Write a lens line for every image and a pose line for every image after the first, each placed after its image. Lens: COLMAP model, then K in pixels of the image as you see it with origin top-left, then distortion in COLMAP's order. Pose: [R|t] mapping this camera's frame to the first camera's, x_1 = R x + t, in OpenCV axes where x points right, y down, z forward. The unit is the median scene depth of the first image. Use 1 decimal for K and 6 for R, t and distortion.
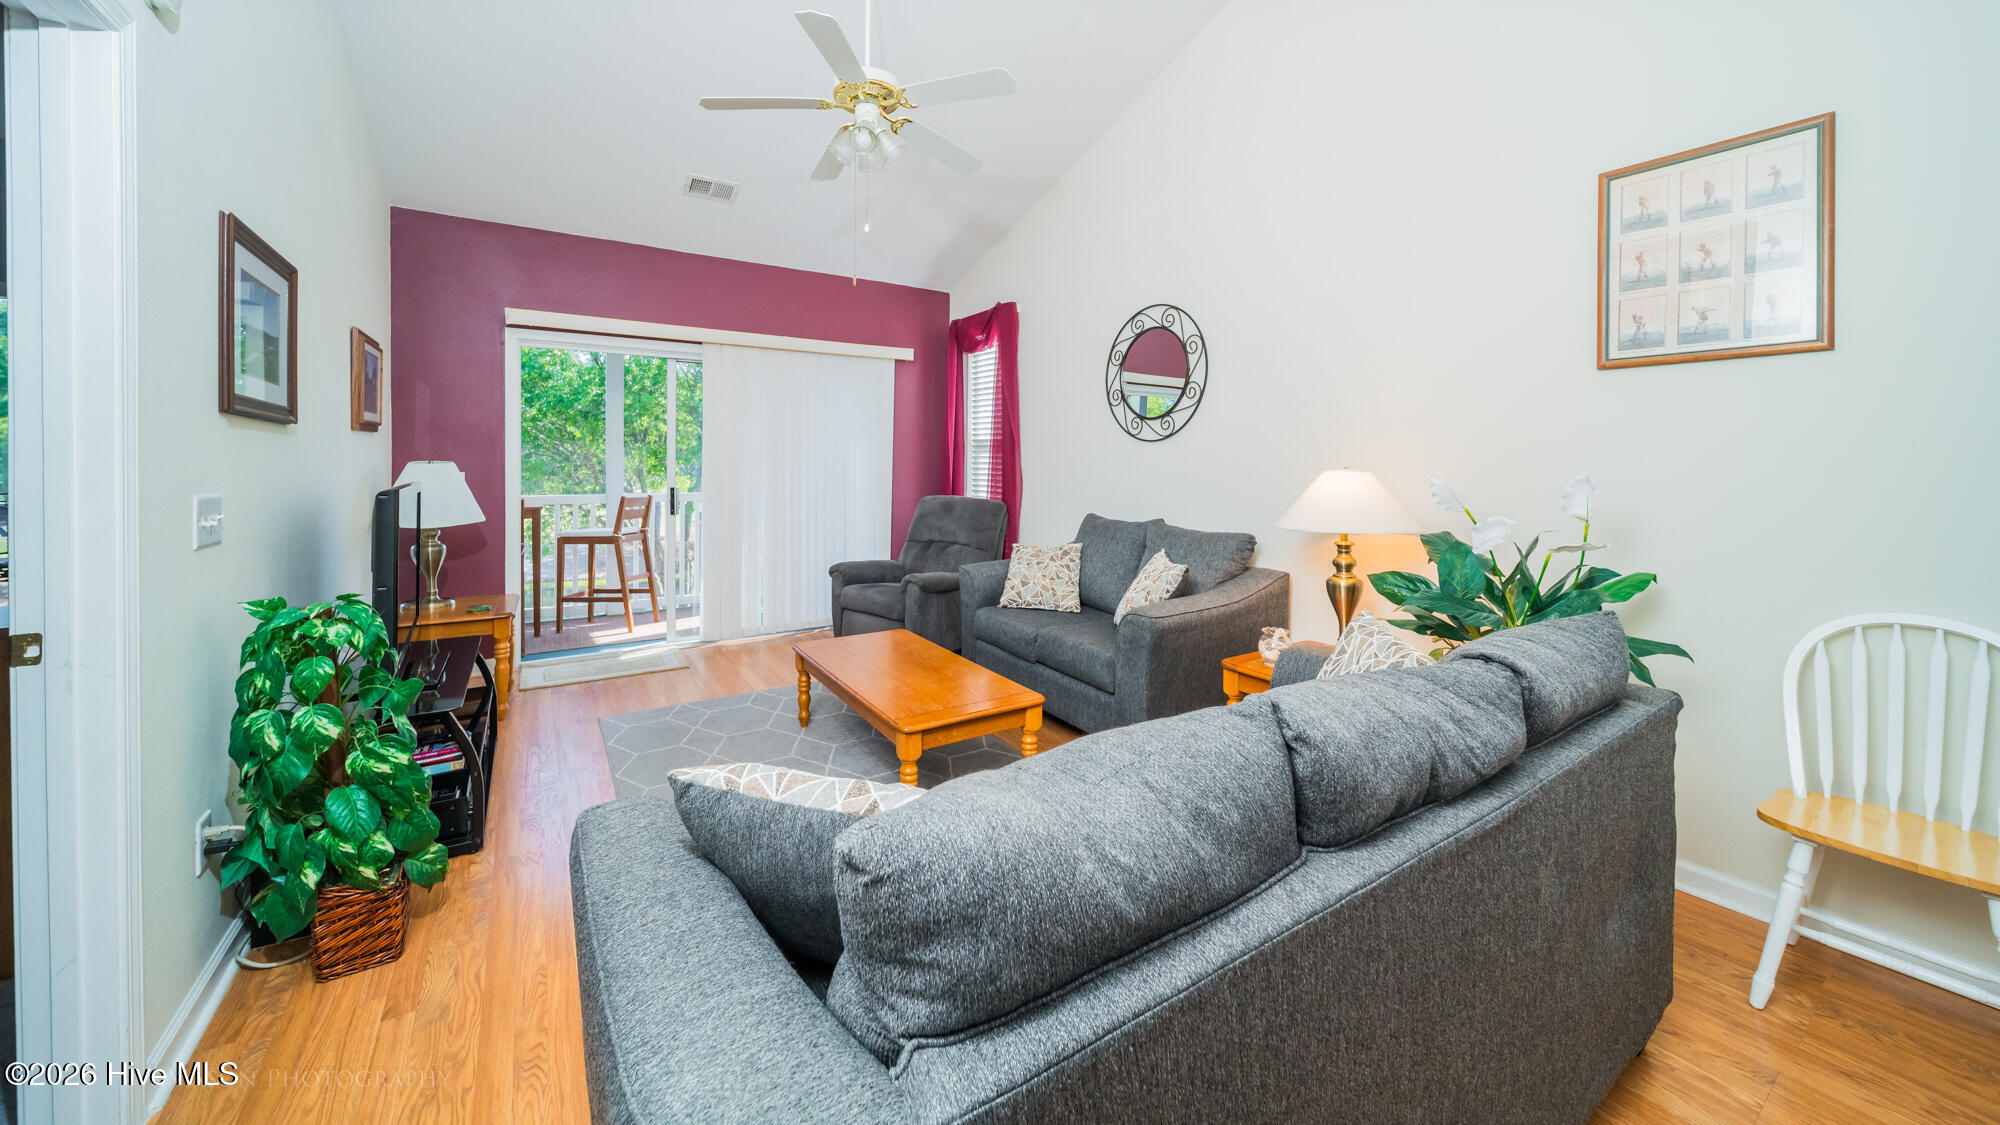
lens RADIAL K [[708.9, 0, 1006.7], [0, 708.9, 553.6], [0, 0, 1]] dist [-0.004492, 0.000081]
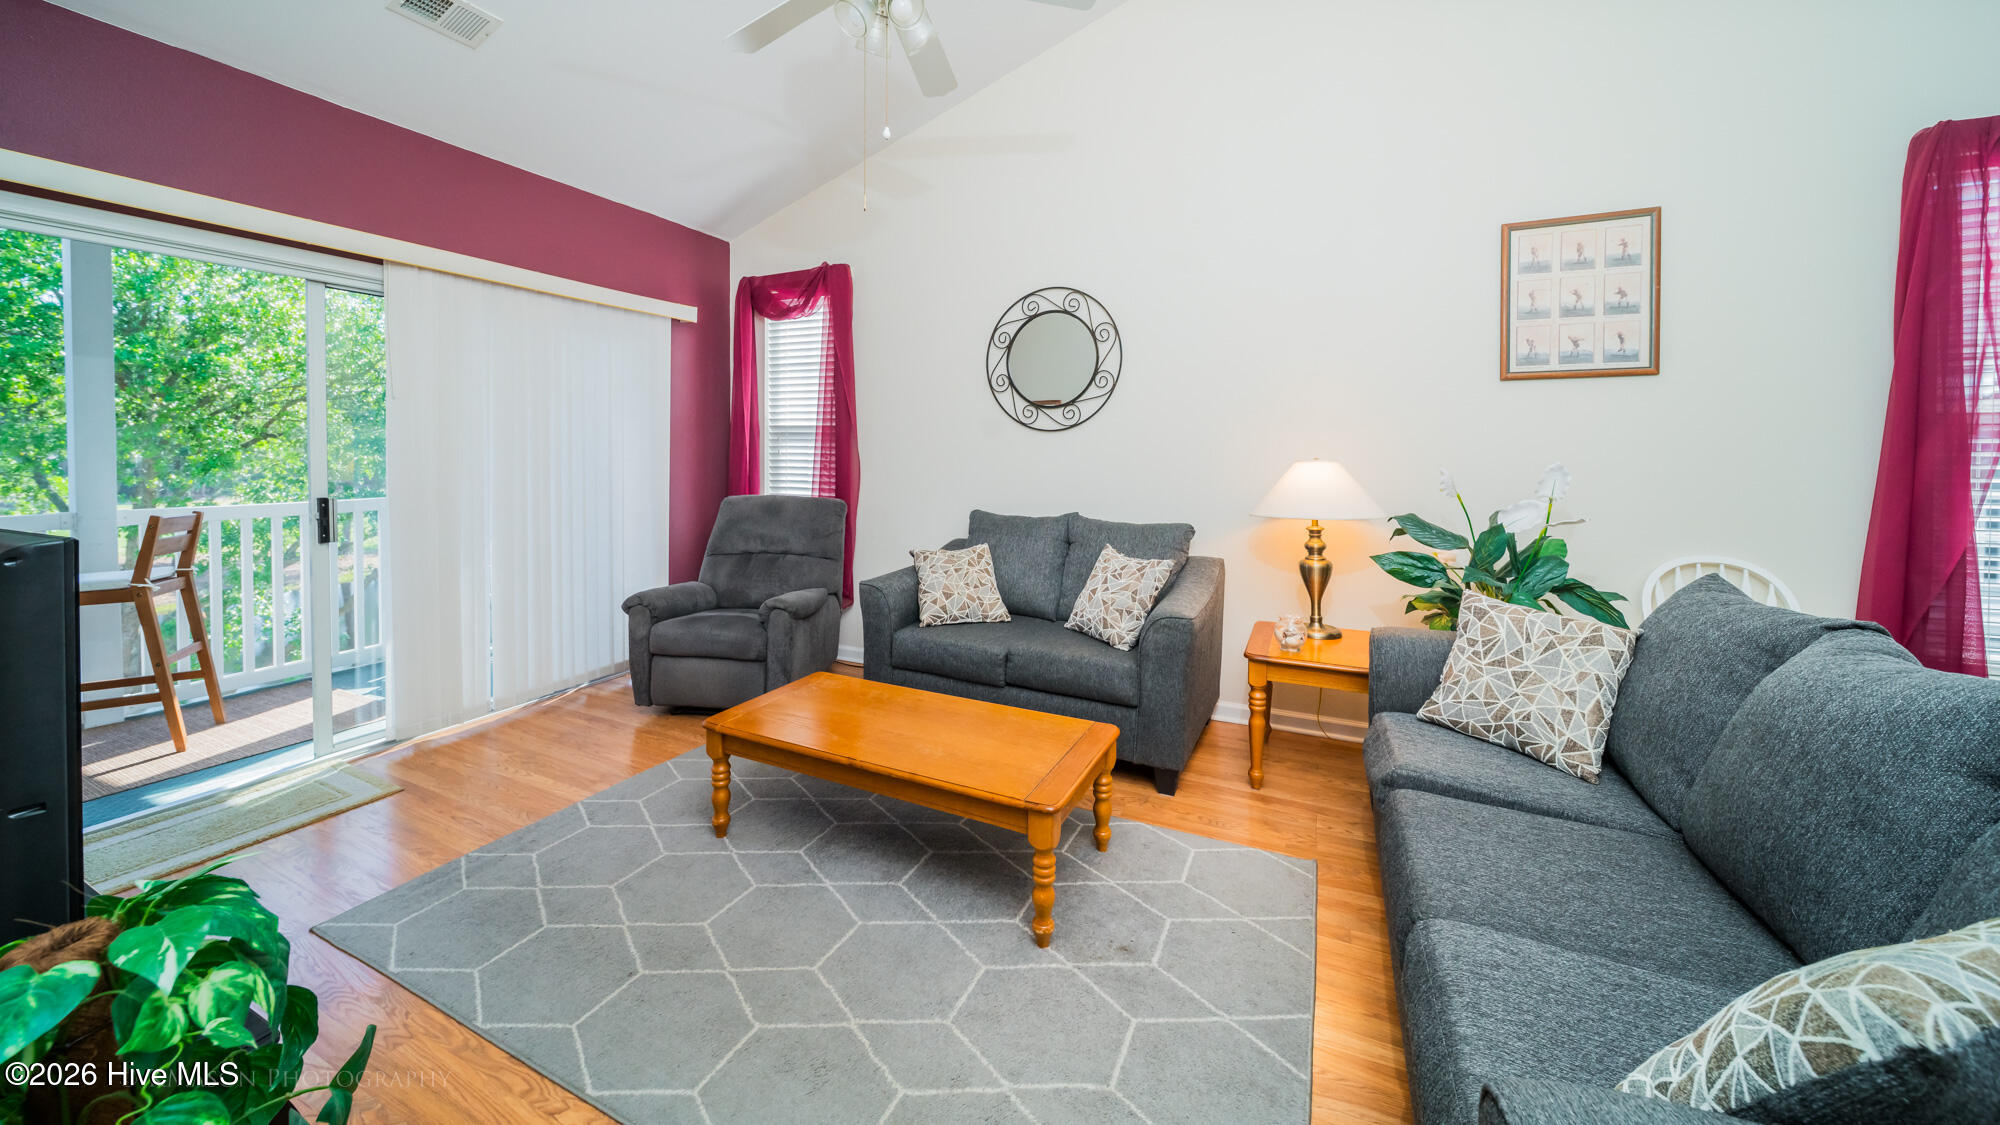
lens RADIAL K [[708.9, 0, 1010.4], [0, 708.9, 542.5], [0, 0, 1]] dist [-0.004492, 0.000081]
pose [[0.855523, -0.068538, 0.513209, -0.335688], [0.067948, 0.997490, 0.019944, -0.032354], [-0.513287, 0.017809, 0.858032, 0.215198]]
